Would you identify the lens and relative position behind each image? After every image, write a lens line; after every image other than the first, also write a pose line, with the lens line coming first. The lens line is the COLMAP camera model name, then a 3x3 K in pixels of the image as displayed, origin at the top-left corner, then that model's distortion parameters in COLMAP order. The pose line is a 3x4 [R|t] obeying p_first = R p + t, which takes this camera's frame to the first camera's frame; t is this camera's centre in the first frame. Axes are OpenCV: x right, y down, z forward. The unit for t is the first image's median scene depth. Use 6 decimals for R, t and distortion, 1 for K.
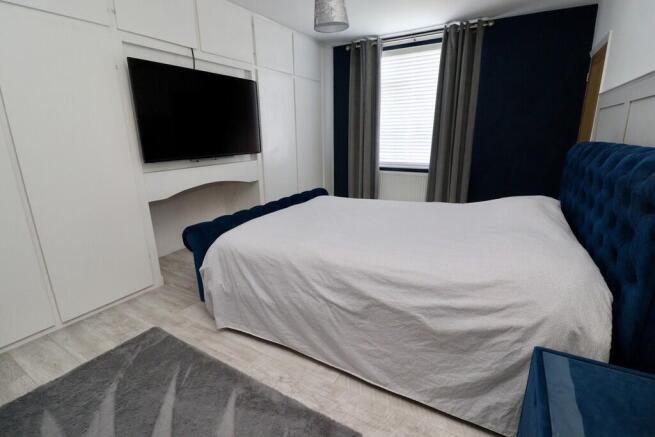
lens RADIAL K [[303.5, 0, 335.4], [0, 303.5, 214.8], [0, 0, 1]] dist [0.000295, -0.016282]
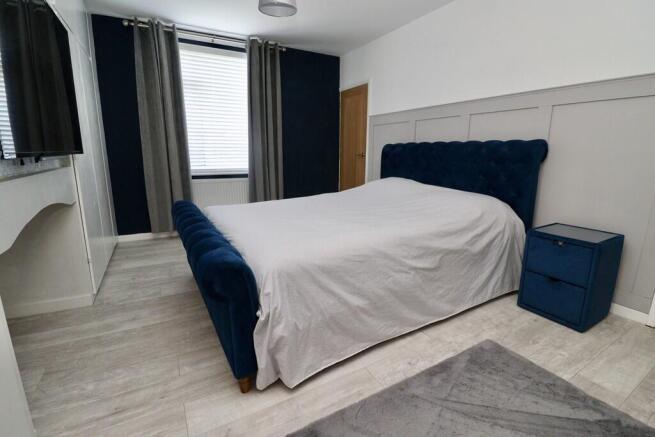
lens RADIAL K [[302.5, 0, 325.2], [0, 302.5, 217.3], [0, 0, 1]] dist [-0.002275, -0.008843]
pose [[0.506482, -0.167111, 0.845902, -0.970108], [0.212877, 0.974905, 0.065136, -0.041635], [-0.835559, 0.147083, 0.529346, 0.583998]]
